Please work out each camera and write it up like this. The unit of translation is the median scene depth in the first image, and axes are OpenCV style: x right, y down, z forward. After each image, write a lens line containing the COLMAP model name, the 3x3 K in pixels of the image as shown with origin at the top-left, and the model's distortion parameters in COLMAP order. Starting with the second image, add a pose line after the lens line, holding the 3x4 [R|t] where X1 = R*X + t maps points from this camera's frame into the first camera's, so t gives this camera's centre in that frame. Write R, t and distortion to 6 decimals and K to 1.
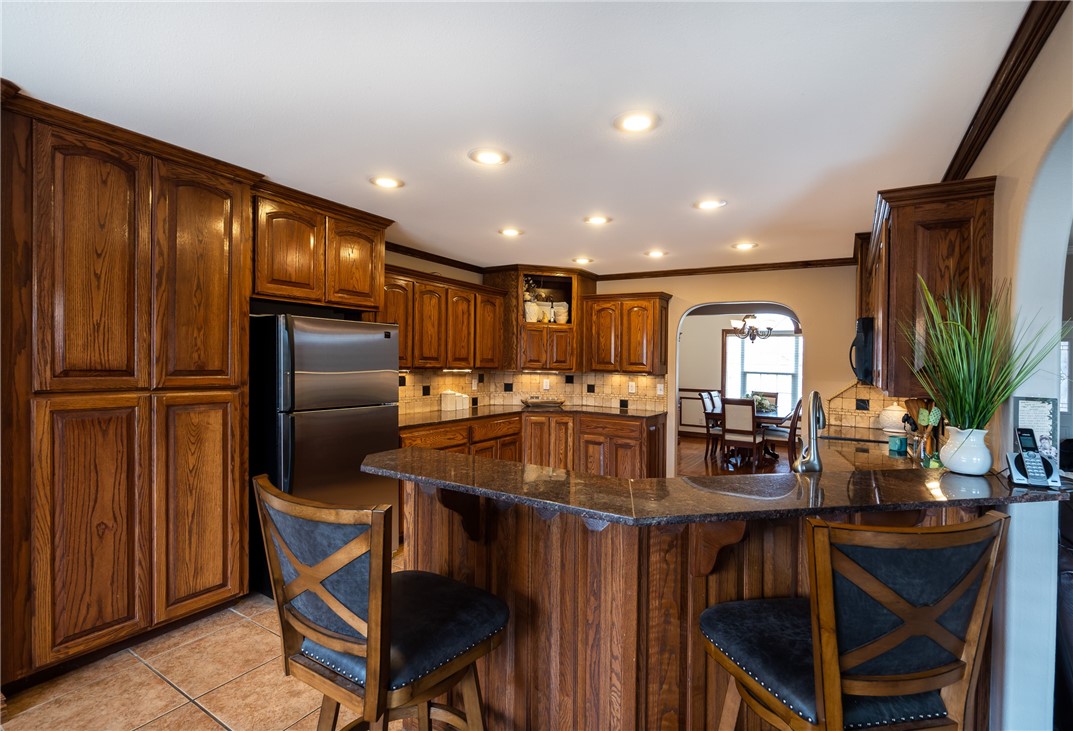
lens RADIAL K [[492.6, 0, 539.4], [0, 492.6, 361.8], [0, 0, 1]] dist [0.002633, -0.000185]
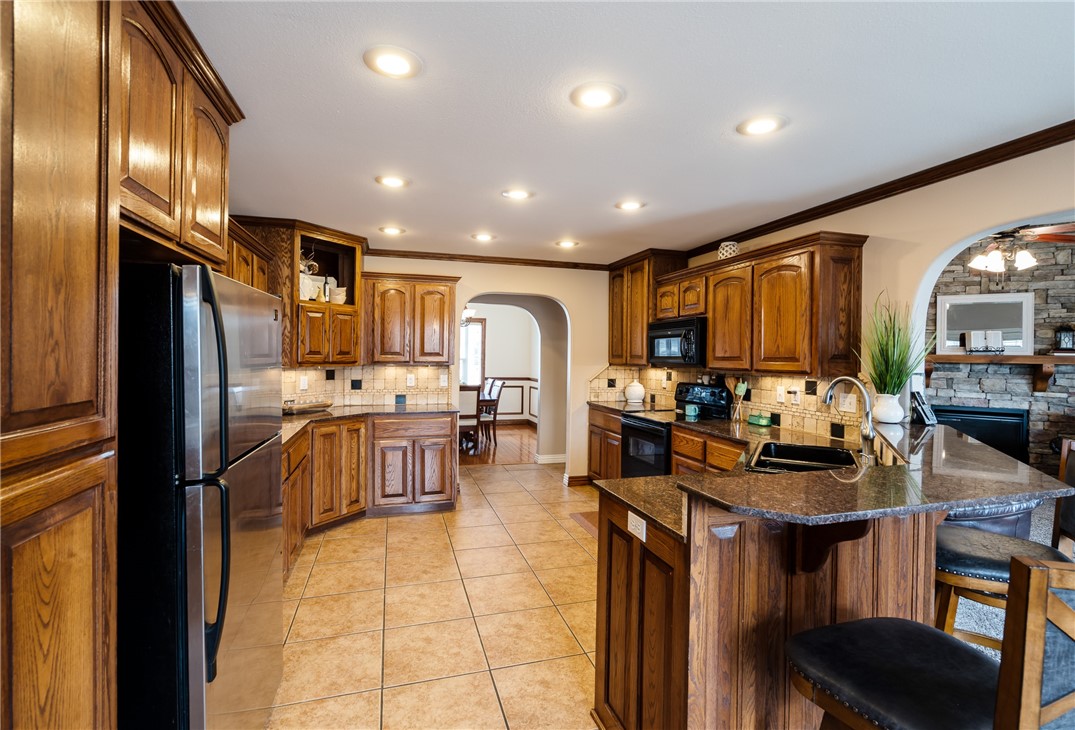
lens RADIAL K [[492.4, 0, 536.4], [0, 492.4, 354.2], [0, 0, 1]] dist [0.001094, 0.000165]
pose [[0.670846, -0.020049, 0.741325, -0.341852], [0.008956, 0.999781, 0.018934, -0.010746], [-0.741542, -0.006062, 0.670879, 0.249155]]
